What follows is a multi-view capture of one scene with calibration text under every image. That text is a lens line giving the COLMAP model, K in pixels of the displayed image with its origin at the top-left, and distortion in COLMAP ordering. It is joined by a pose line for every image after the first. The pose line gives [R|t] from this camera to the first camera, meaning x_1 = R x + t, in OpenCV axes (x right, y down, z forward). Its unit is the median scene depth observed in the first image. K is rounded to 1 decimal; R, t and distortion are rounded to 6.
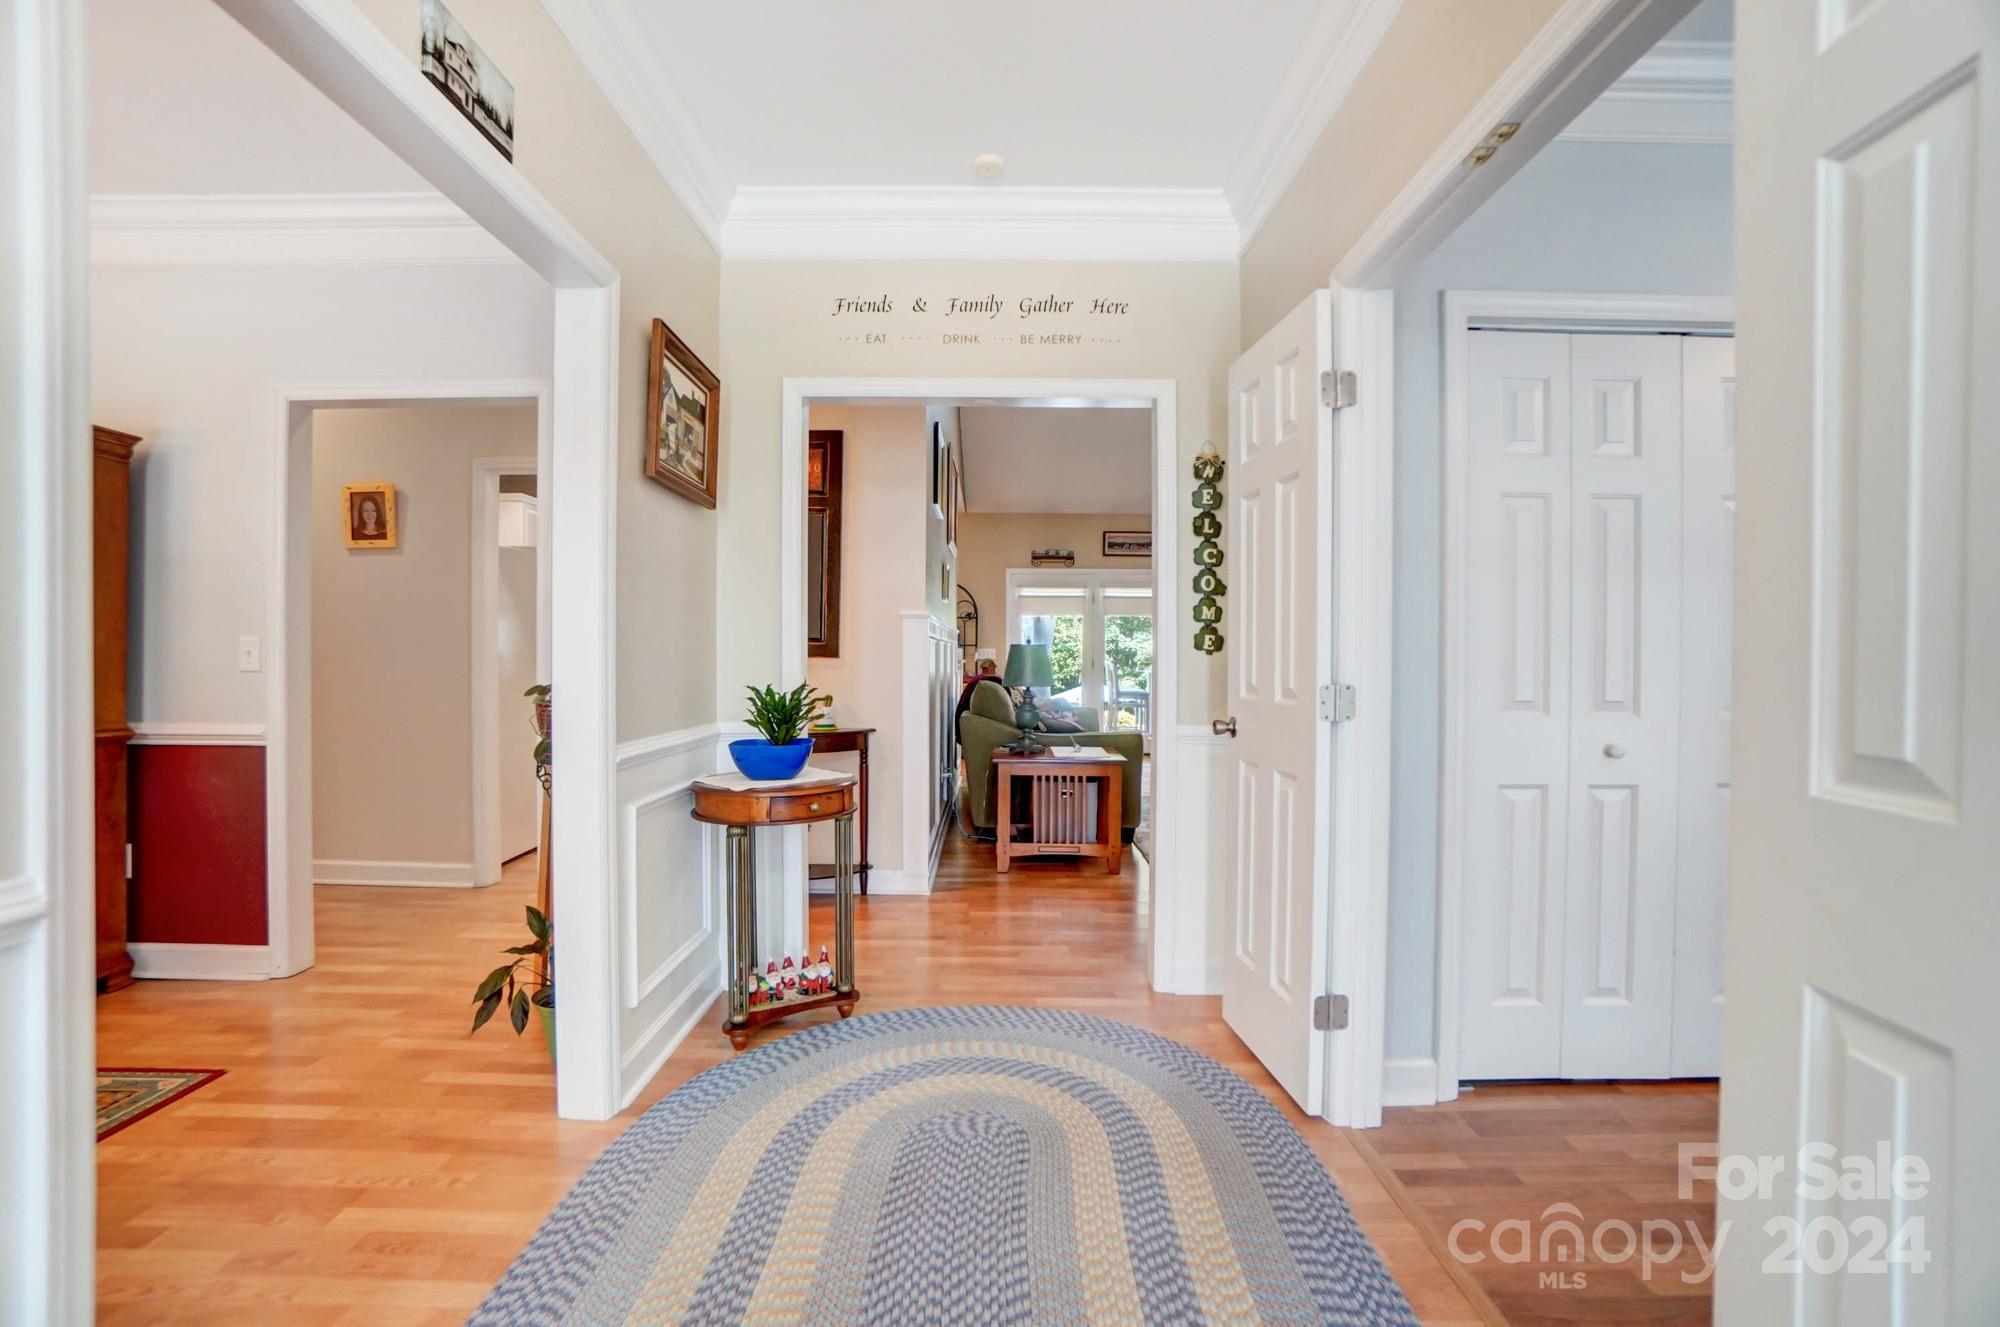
lens RADIAL K [[885.9, 0, 994.3], [0, 885.9, 662.2], [0, 0, 1]] dist [-0.061543, 0.022938]
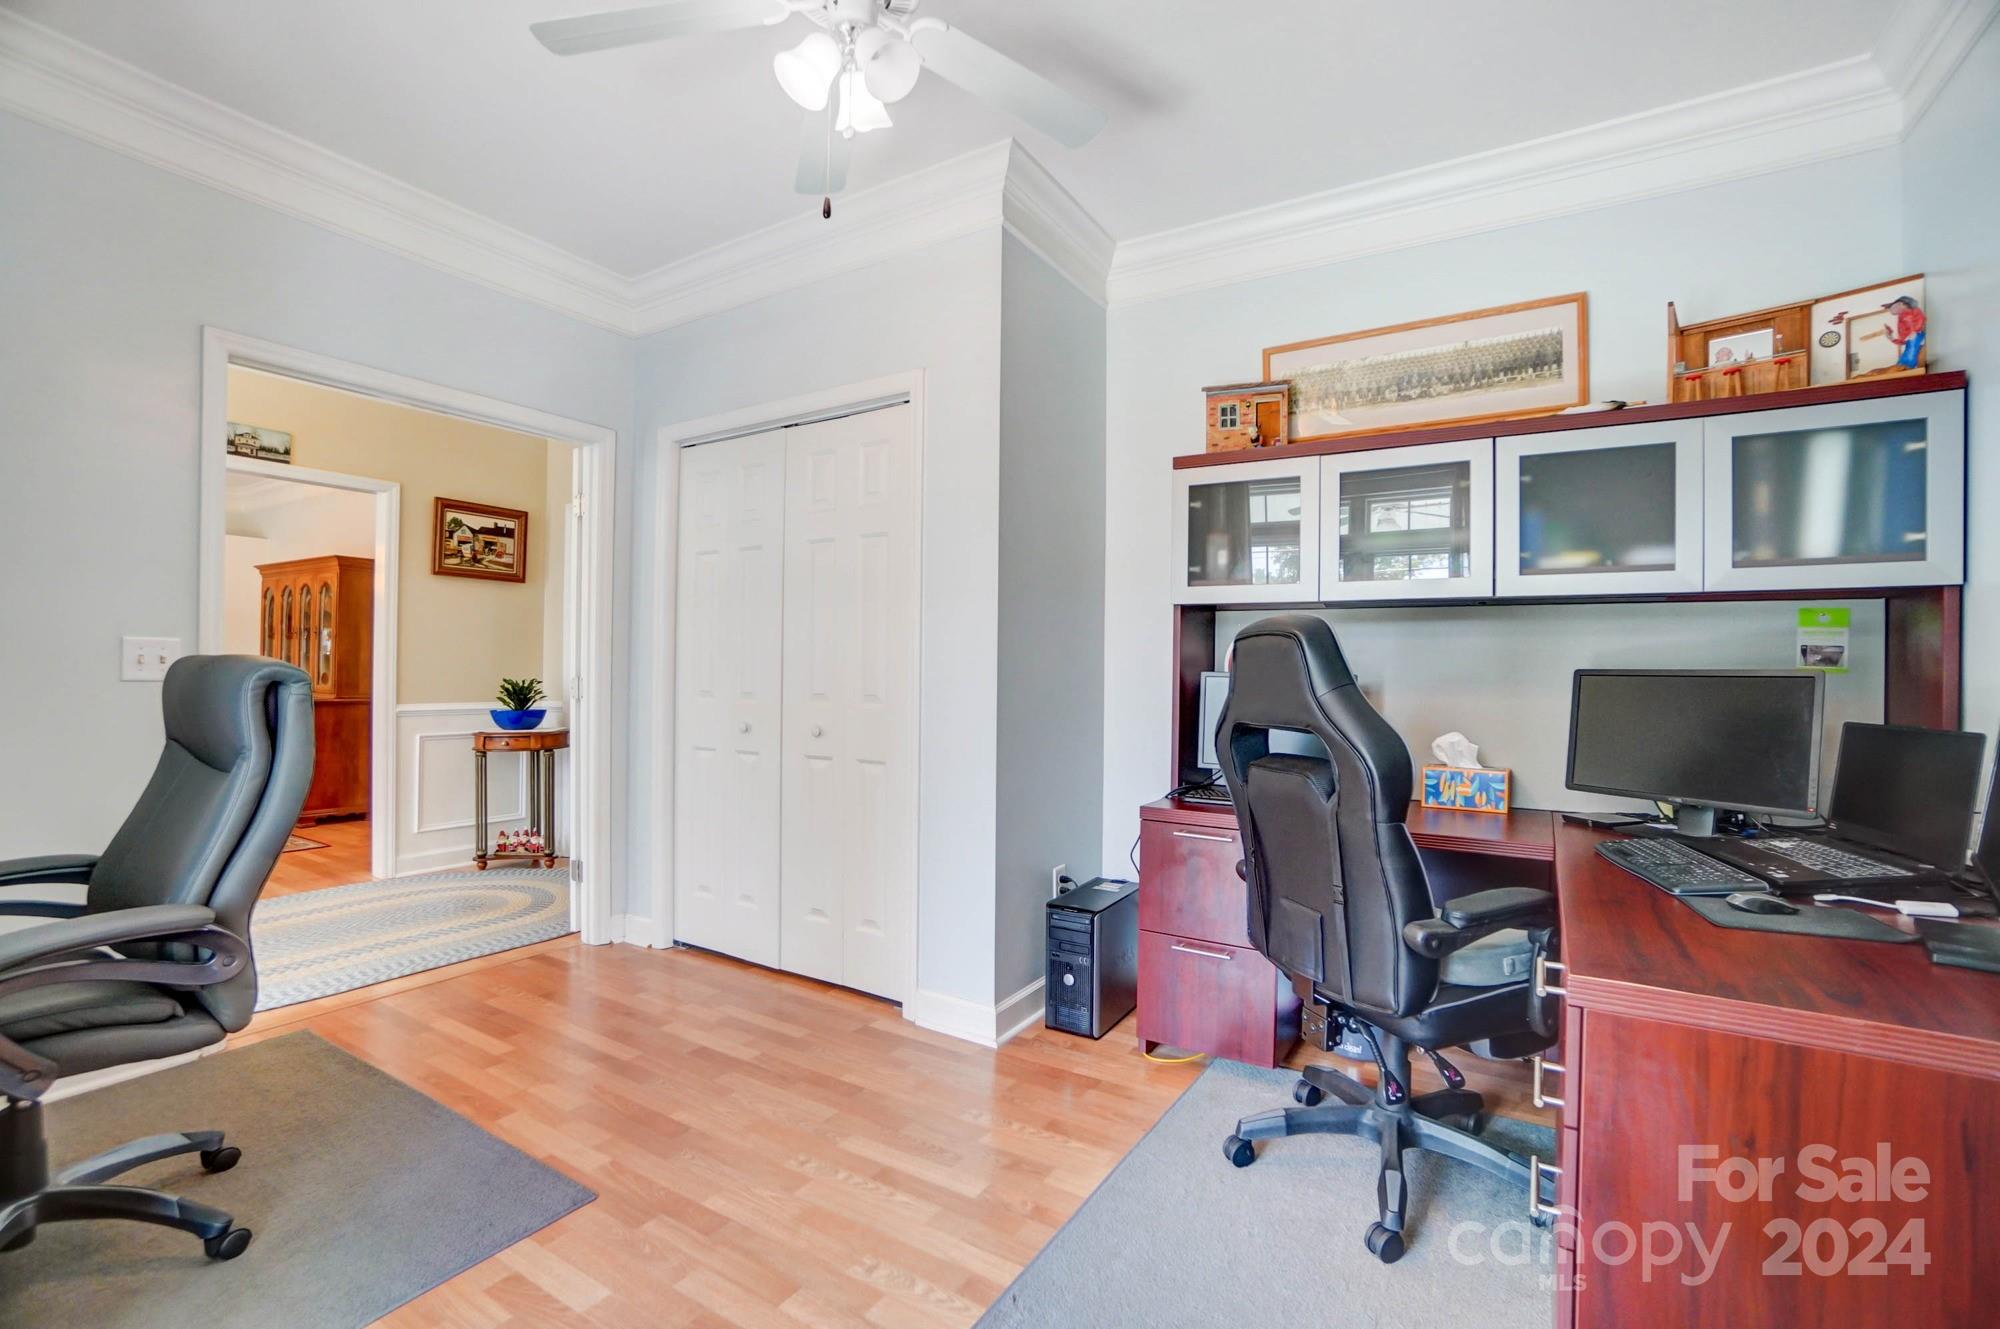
lens RADIAL K [[884.9, 0, 988.6], [0, 884.9, 663.9], [0, 0, 1]] dist [-0.031613, -0.000271]
pose [[0.846541, -0.001287, -0.532322, 1.572118], [-0.009906, 0.999786, -0.018169, 0.017735], [0.532231, 0.020654, 0.846347, -0.024399]]
